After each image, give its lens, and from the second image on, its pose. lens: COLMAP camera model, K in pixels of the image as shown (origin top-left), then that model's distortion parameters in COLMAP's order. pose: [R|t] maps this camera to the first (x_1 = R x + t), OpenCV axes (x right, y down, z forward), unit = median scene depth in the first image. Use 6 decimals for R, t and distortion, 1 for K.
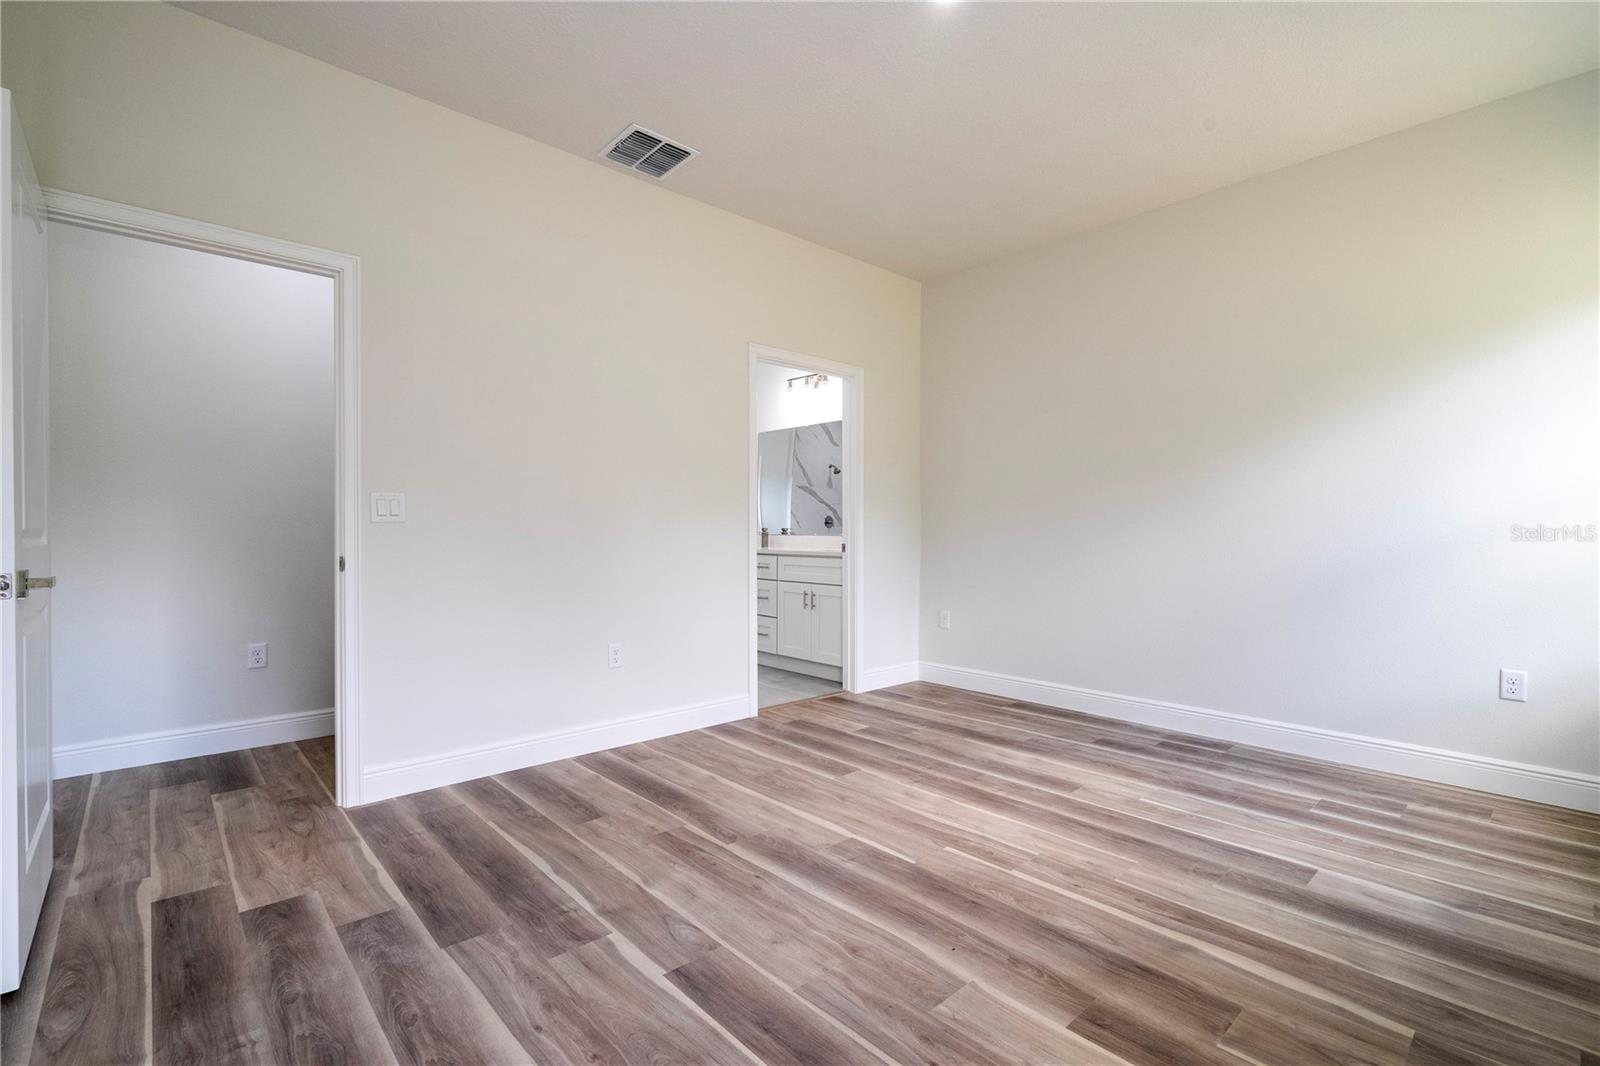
lens RADIAL K [[720.9, 0, 812.1], [0, 720.9, 535.7], [0, 0, 1]] dist [-0.000734, 0.000149]
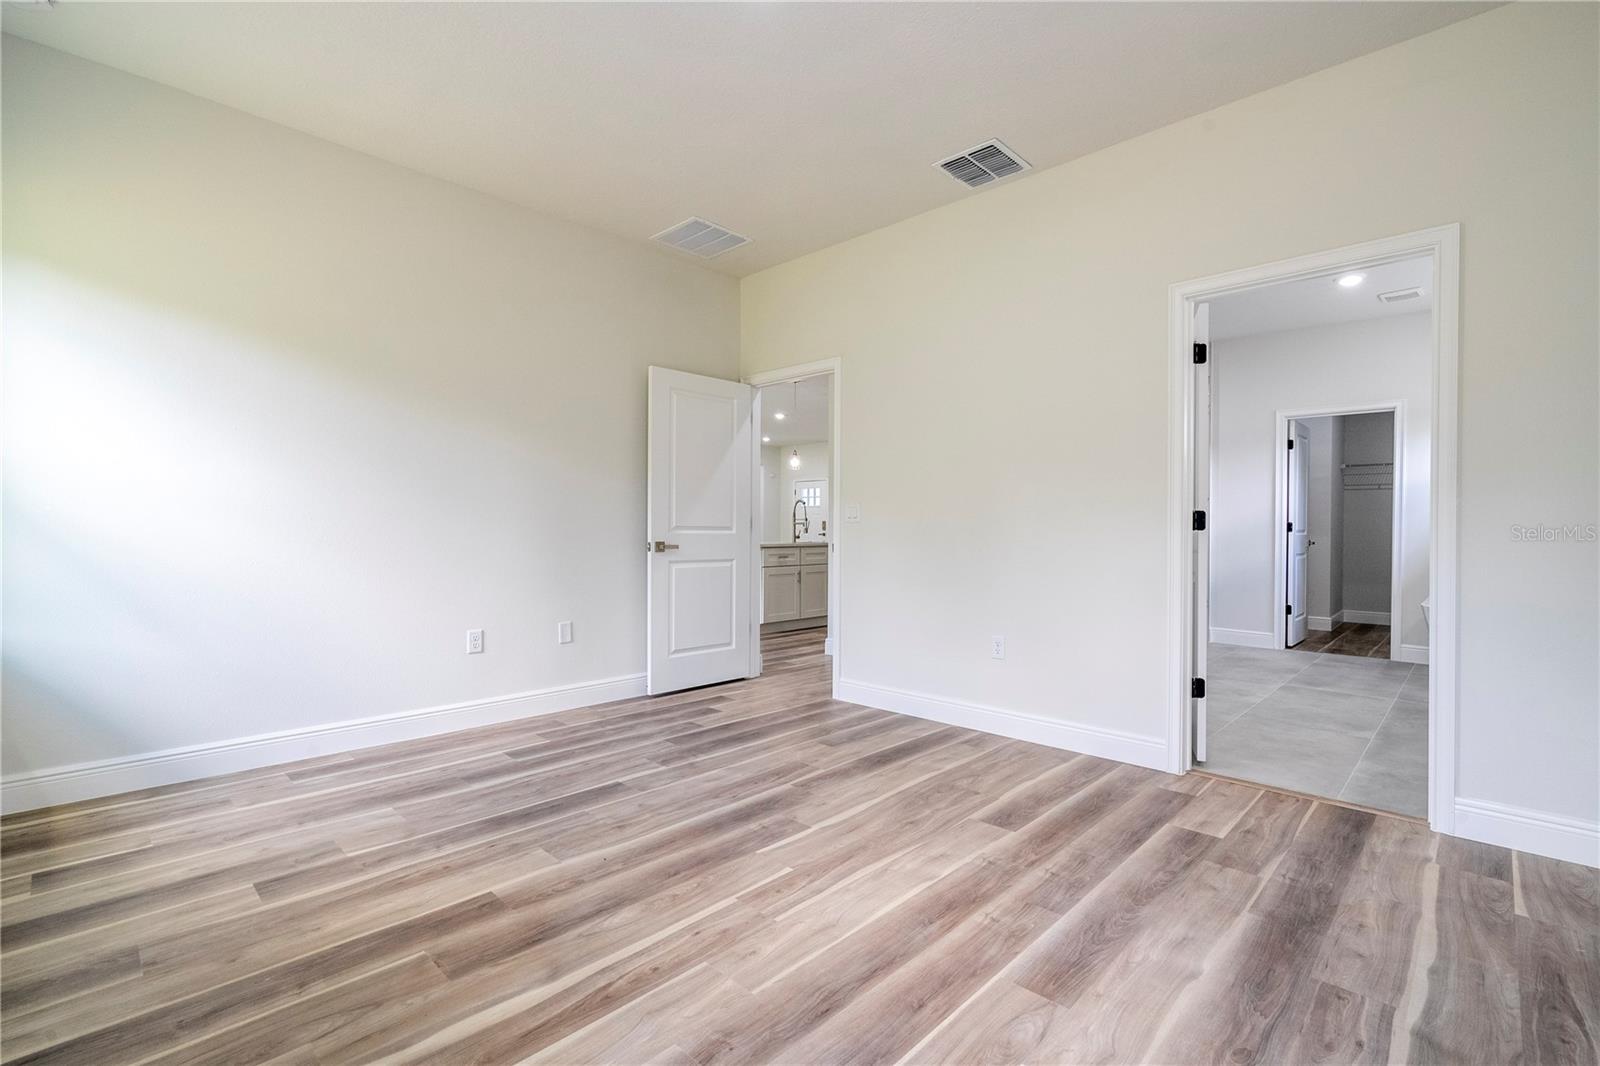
lens RADIAL K [[720.9, 0, 806.3], [0, 720.9, 532.2], [0, 0, 1]] dist [-0.000734, 0.000149]
pose [[0.055653, 0.002709, -0.998447, 0.890303], [-0.012157, 0.999924, 0.002036, 0.000251], [0.998376, 0.012024, 0.055681, 0.775092]]
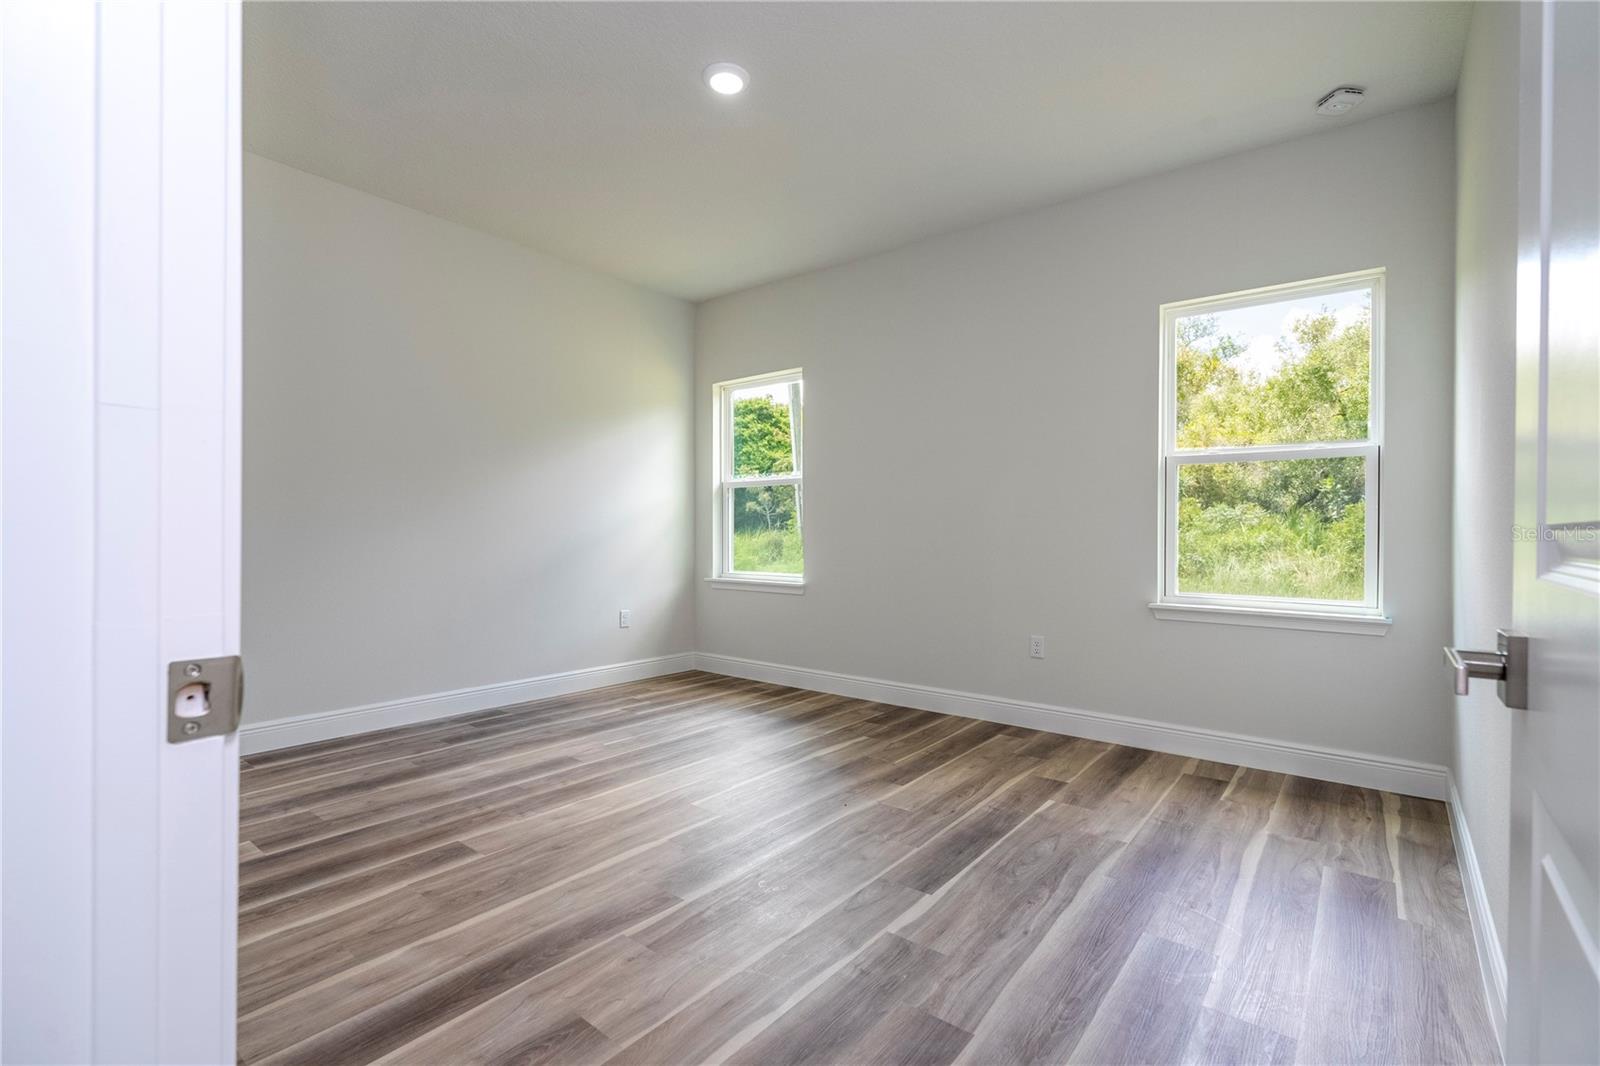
lens RADIAL K [[720.9, 0, 813.5], [0, 720.9, 535.5], [0, 0, 1]] dist [-0.000734, 0.000149]
pose [[-0.162536, -0.005525, 0.986687, -0.792437], [-0.001623, 0.999984, 0.005332, -0.004107], [-0.986701, -0.000735, -0.162542, 0.802614]]
